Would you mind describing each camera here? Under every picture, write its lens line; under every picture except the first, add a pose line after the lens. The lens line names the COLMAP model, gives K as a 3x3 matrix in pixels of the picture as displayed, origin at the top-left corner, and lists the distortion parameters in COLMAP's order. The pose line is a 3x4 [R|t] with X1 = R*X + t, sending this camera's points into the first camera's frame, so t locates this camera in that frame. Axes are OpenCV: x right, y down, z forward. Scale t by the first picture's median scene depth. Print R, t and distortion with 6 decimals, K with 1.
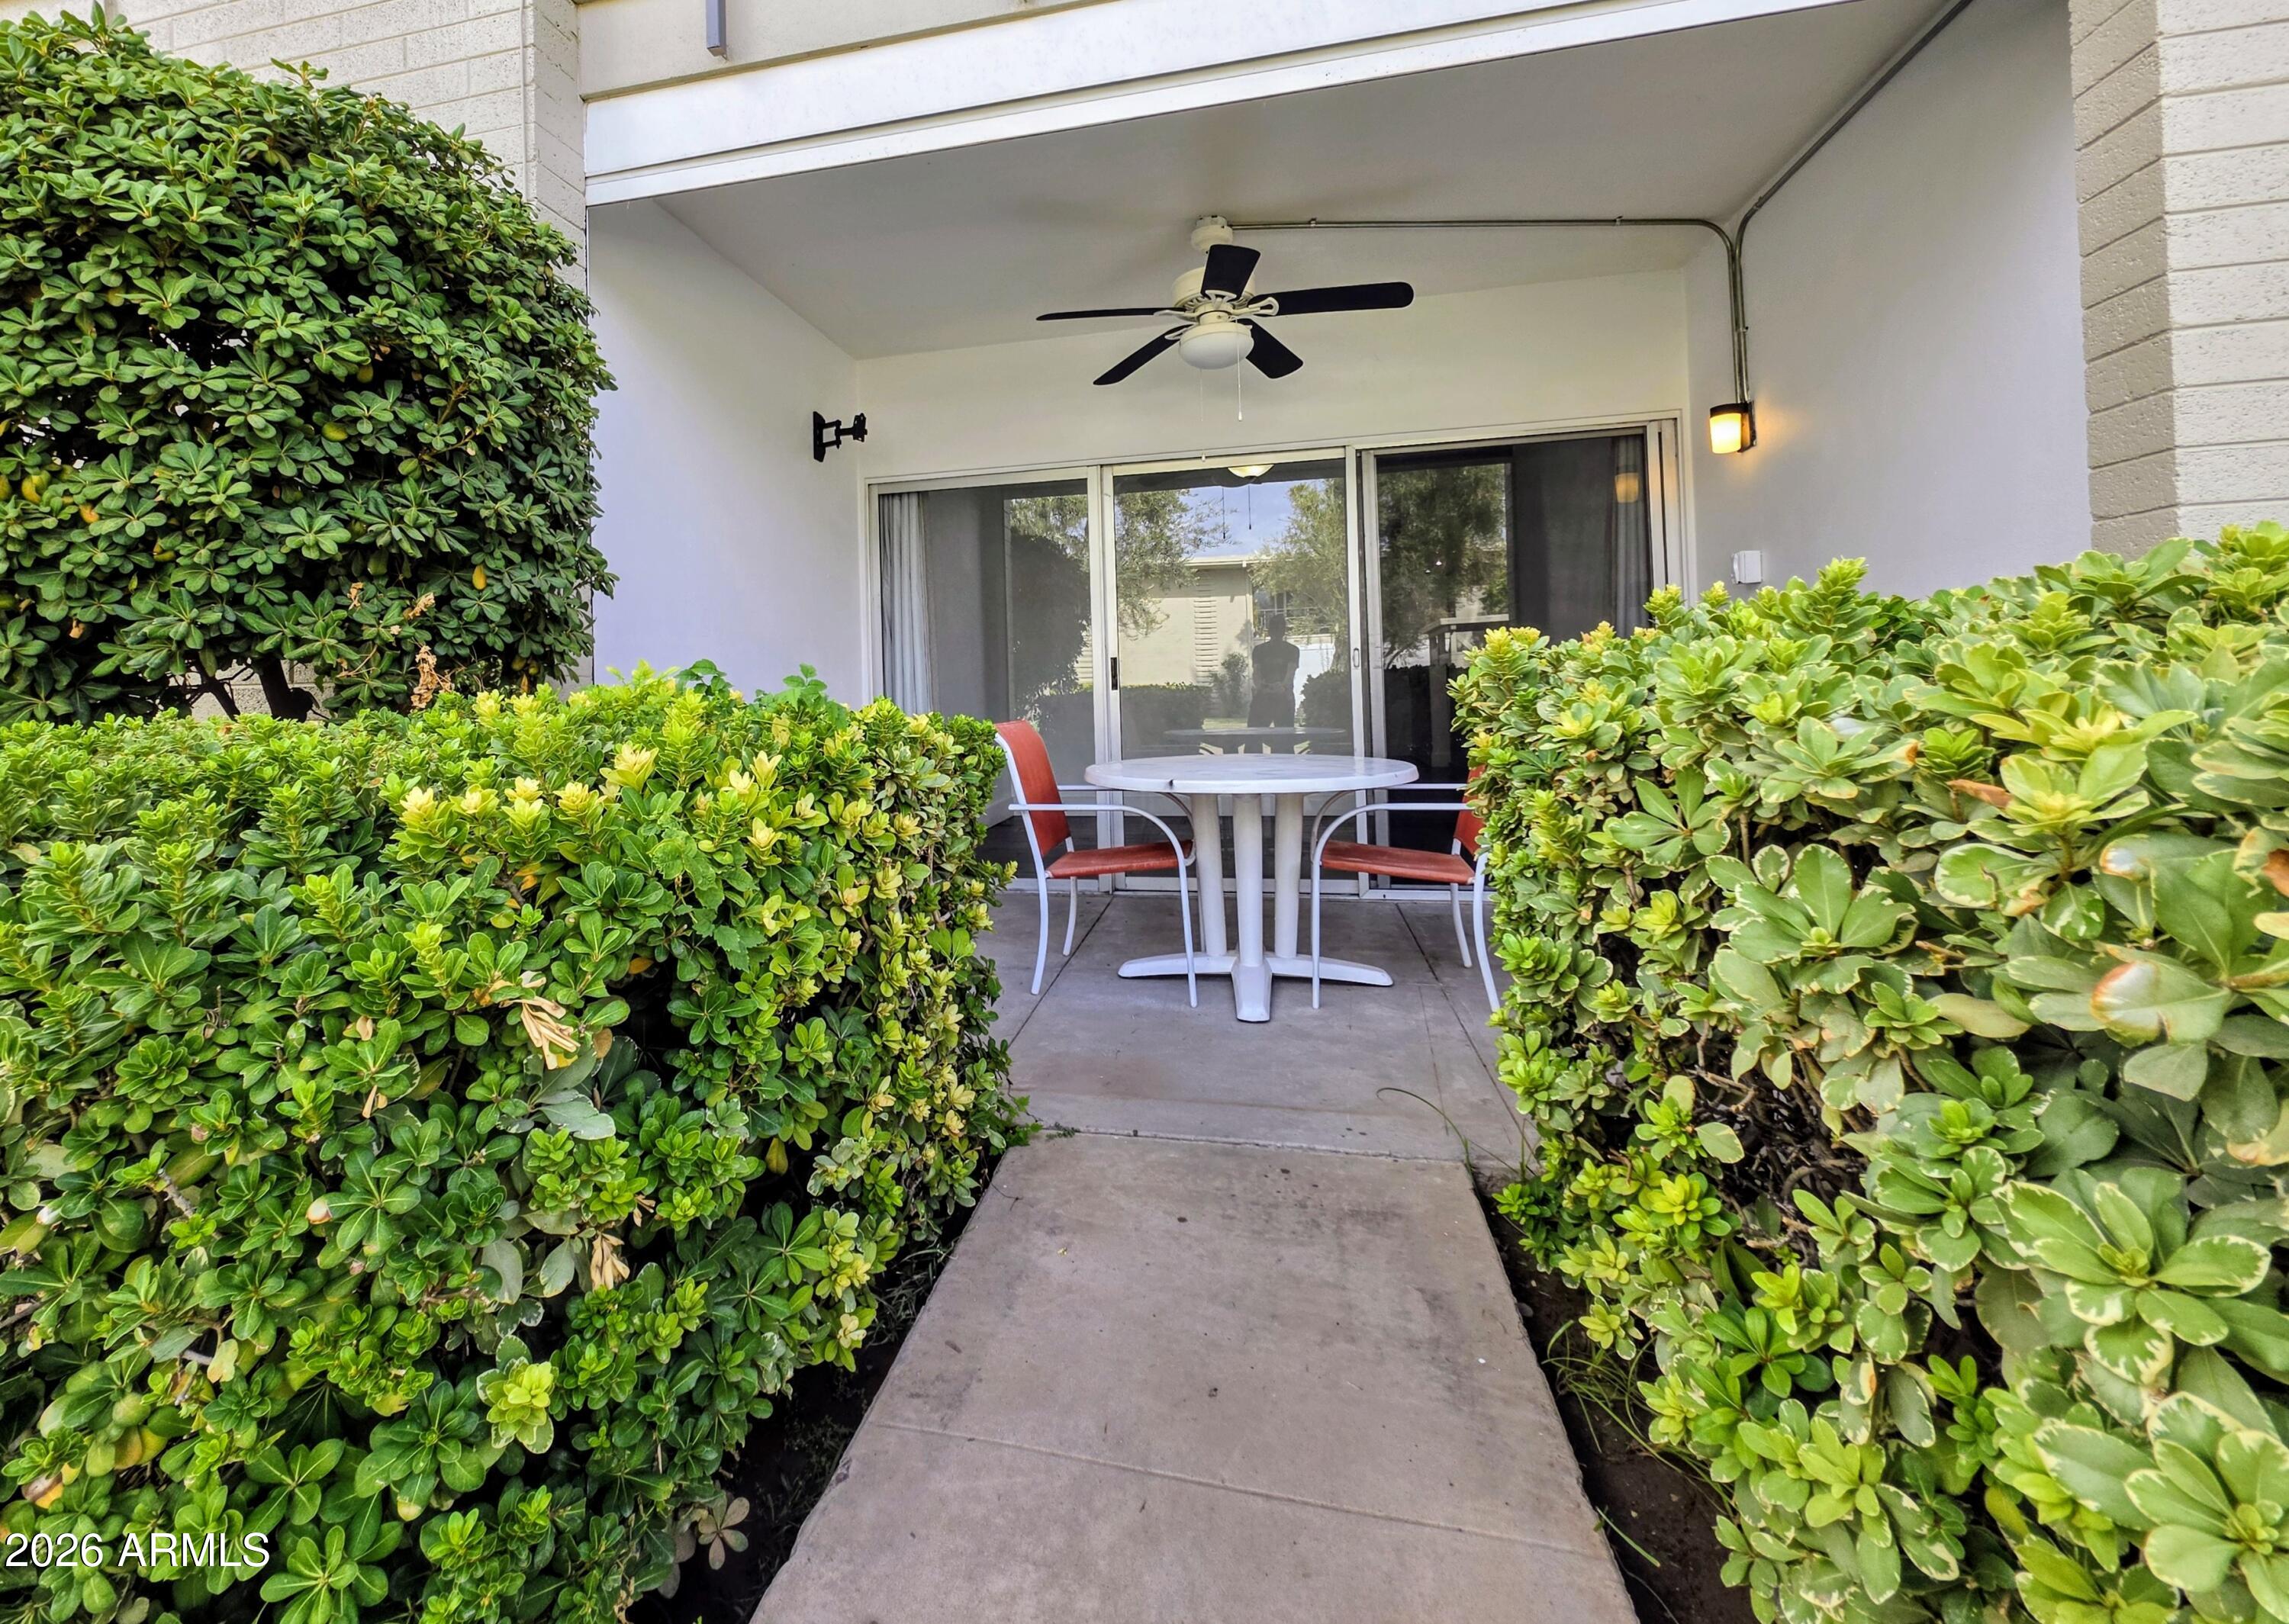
lens RADIAL K [[996.5, 0, 1028.9], [0, 996.5, 671.4], [0, 0, 1]] dist [0.000654, -0.000097]
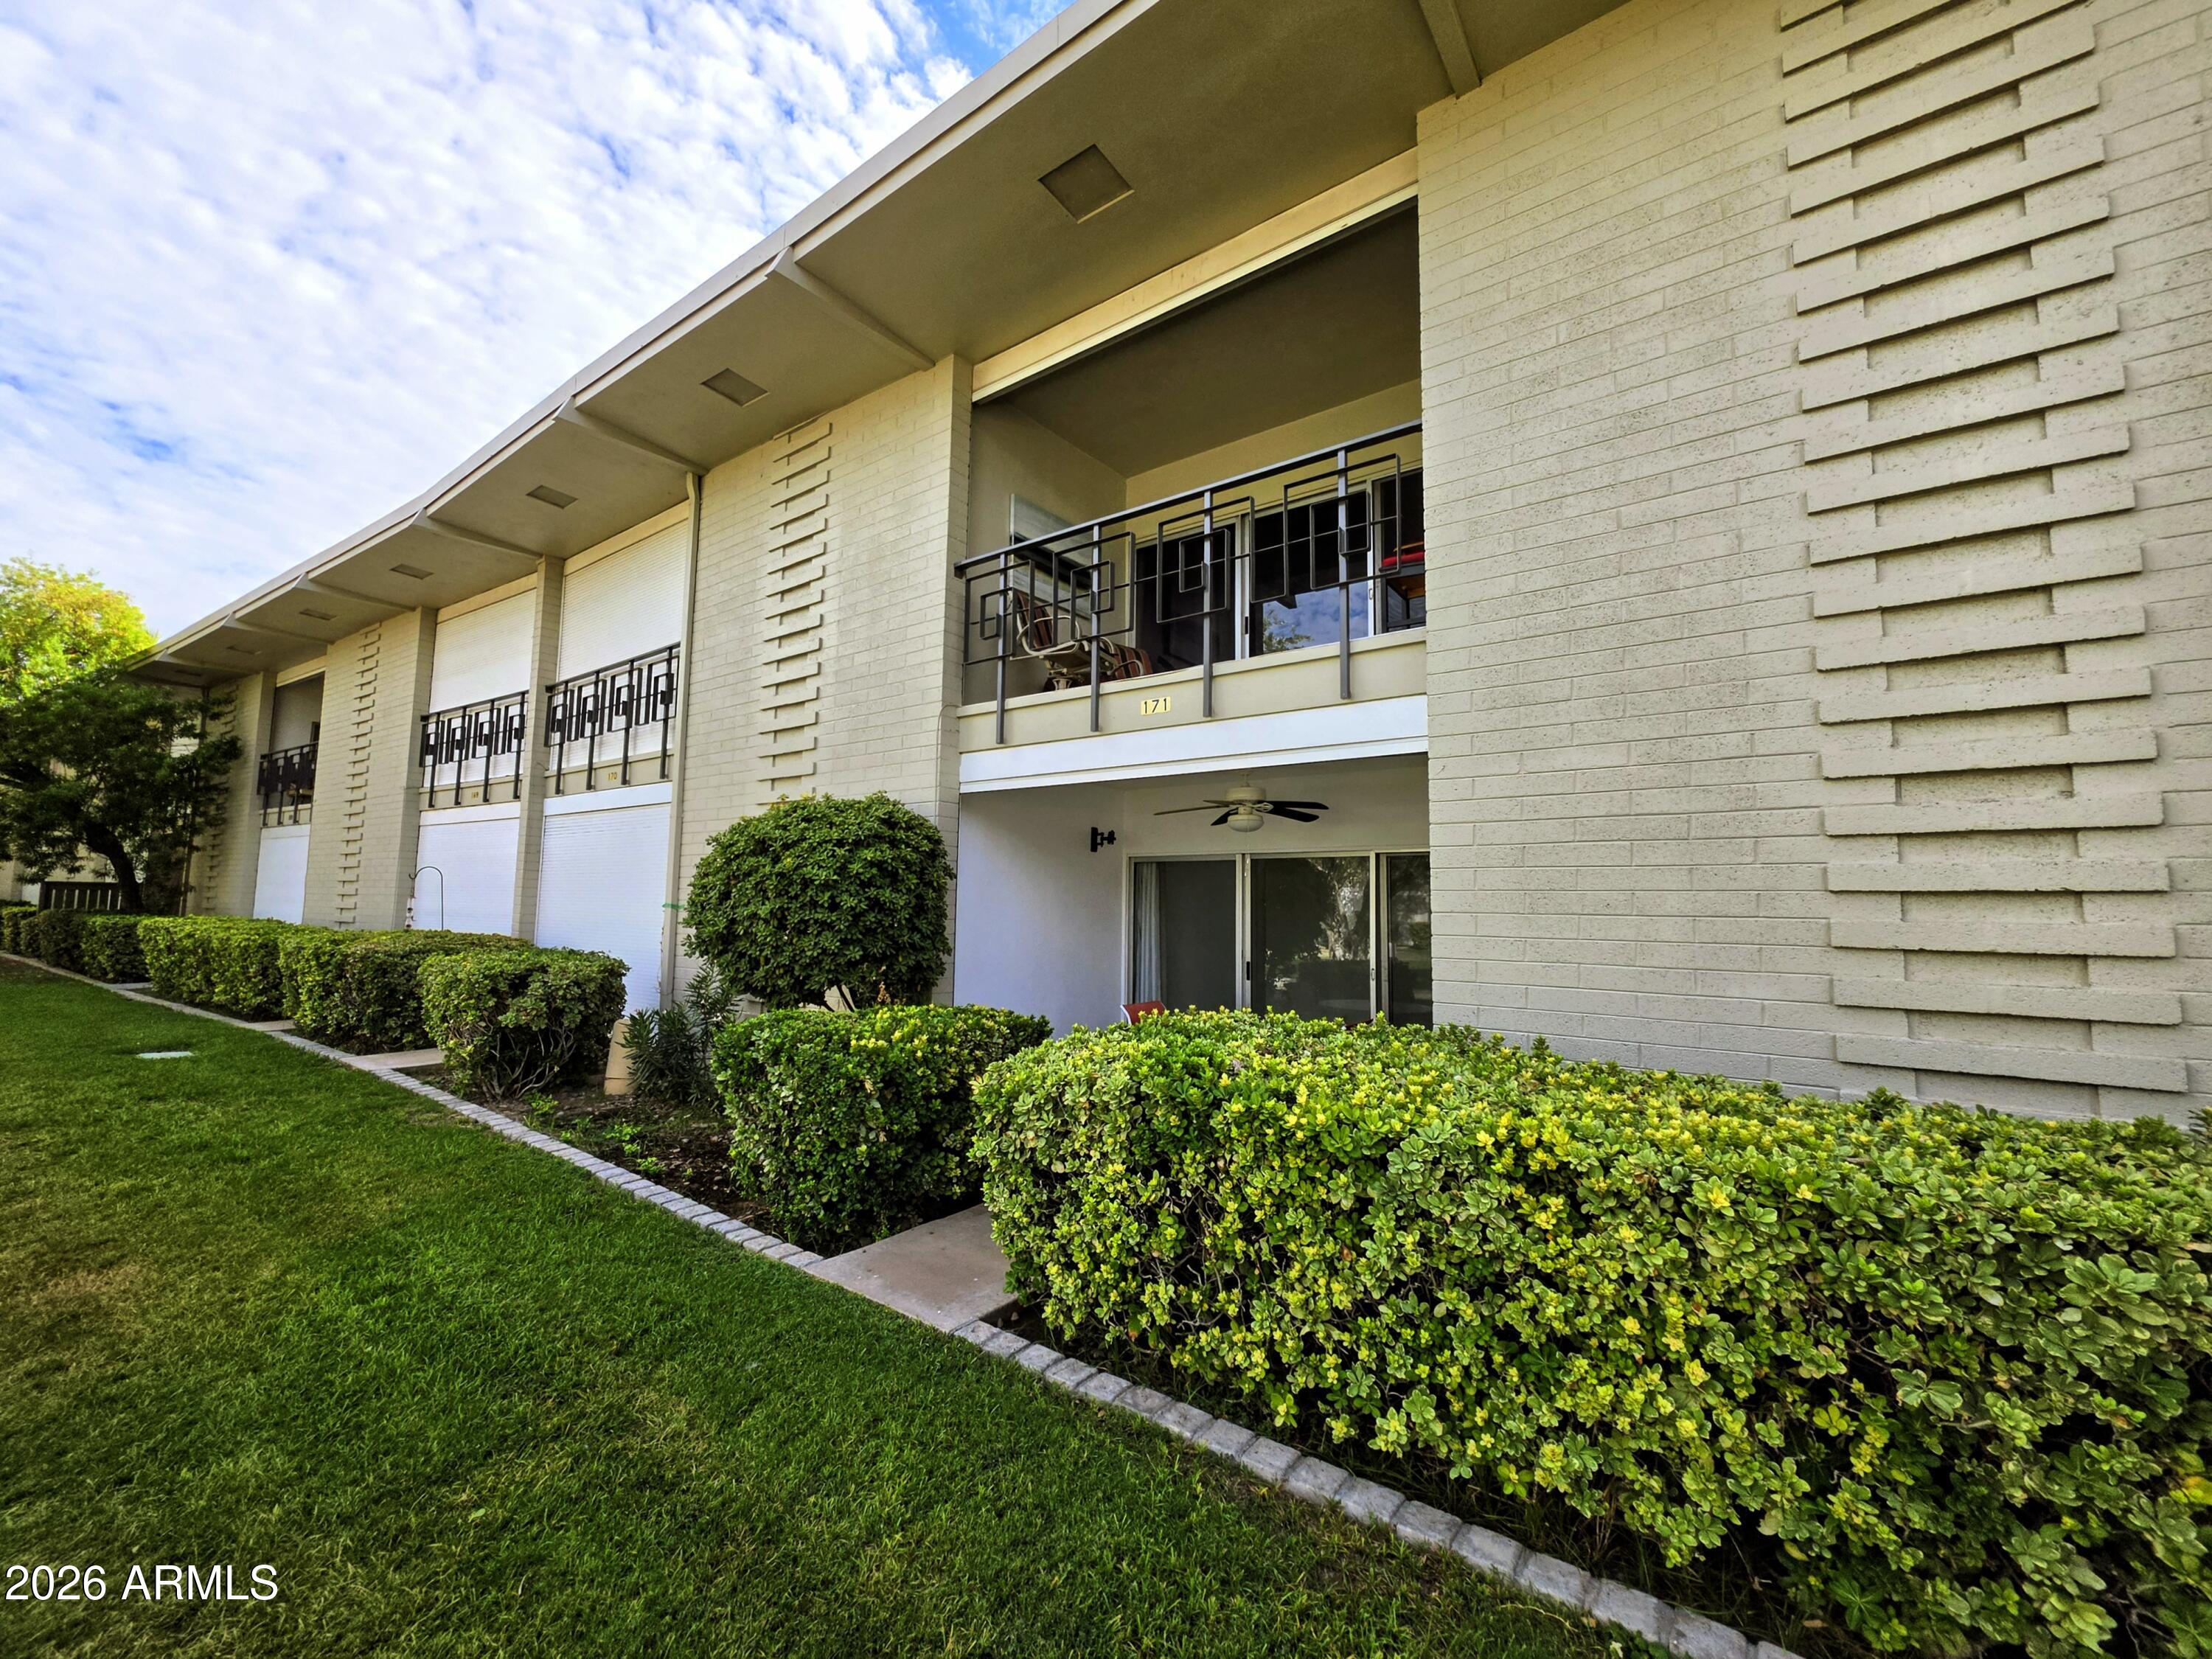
lens RADIAL K [[894.6, 0, 1106.7], [0, 894.6, 829.0], [0, 0, 1]] dist [0.001273, 0.000525]
pose [[0.918511, 0.007080, -0.395332, 1.486754], [-0.034497, 0.997462, -0.062288, -0.444927], [0.393887, 0.070850, 0.916424, -1.741631]]
